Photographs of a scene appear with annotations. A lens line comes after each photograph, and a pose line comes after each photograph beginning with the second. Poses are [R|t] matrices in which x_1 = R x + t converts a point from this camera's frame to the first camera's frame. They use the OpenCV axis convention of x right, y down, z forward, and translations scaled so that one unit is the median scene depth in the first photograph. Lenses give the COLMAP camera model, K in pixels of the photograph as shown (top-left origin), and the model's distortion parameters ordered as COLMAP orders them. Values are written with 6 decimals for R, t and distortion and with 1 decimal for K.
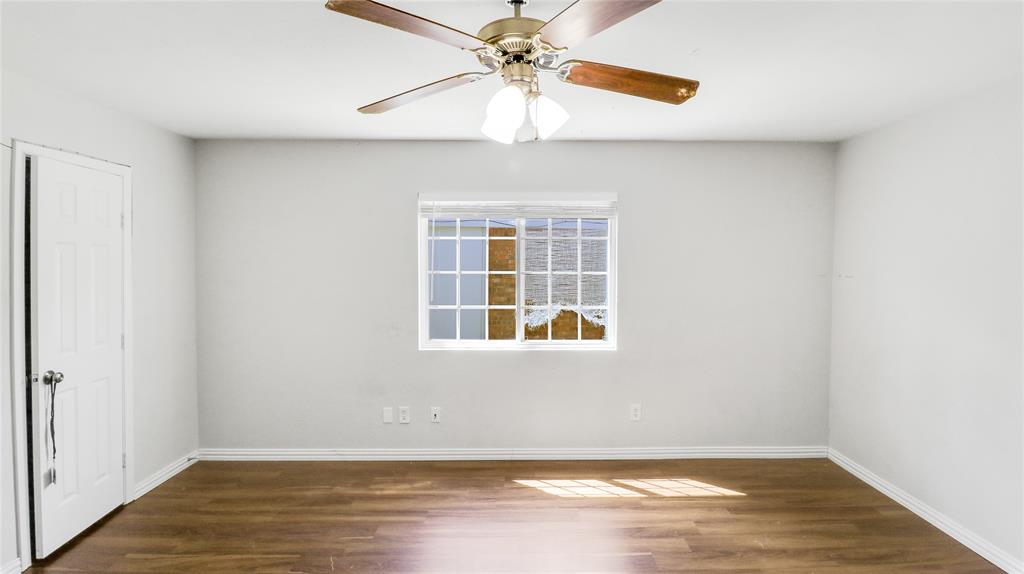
lens RADIAL K [[465.6, 0, 520.2], [0, 465.6, 269.6], [0, 0, 1]] dist [-0.041155, -0.000215]
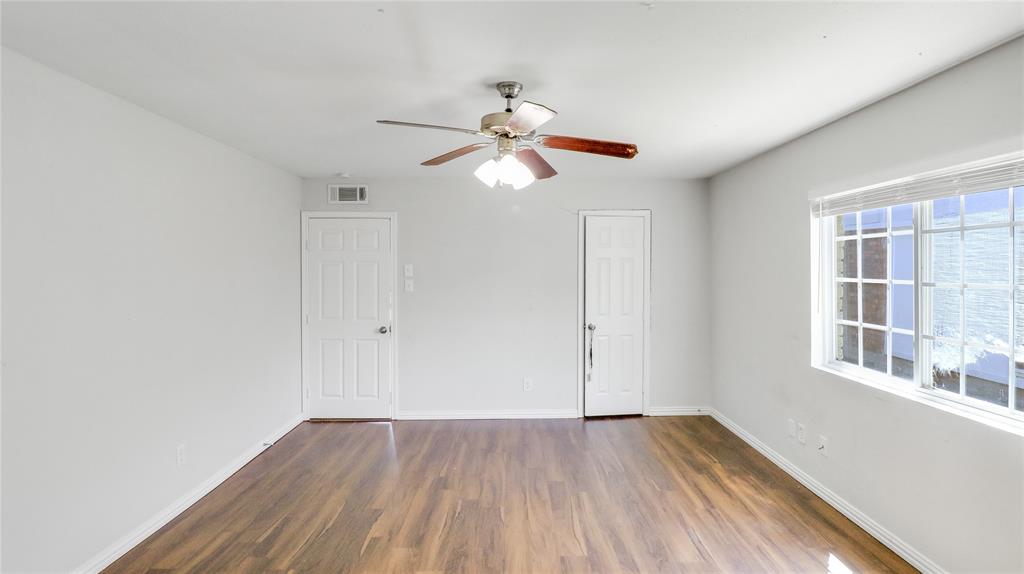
lens RADIAL K [[465.6, 0, 520.2], [0, 465.6, 269.6], [0, 0, 1]] dist [-0.041155, -0.000215]
pose [[0.006425, 0.002647, -0.999976, 0.741618], [-0.010332, 0.999943, 0.002580, -0.010647], [0.999926, 0.010315, 0.006452, 0.488178]]
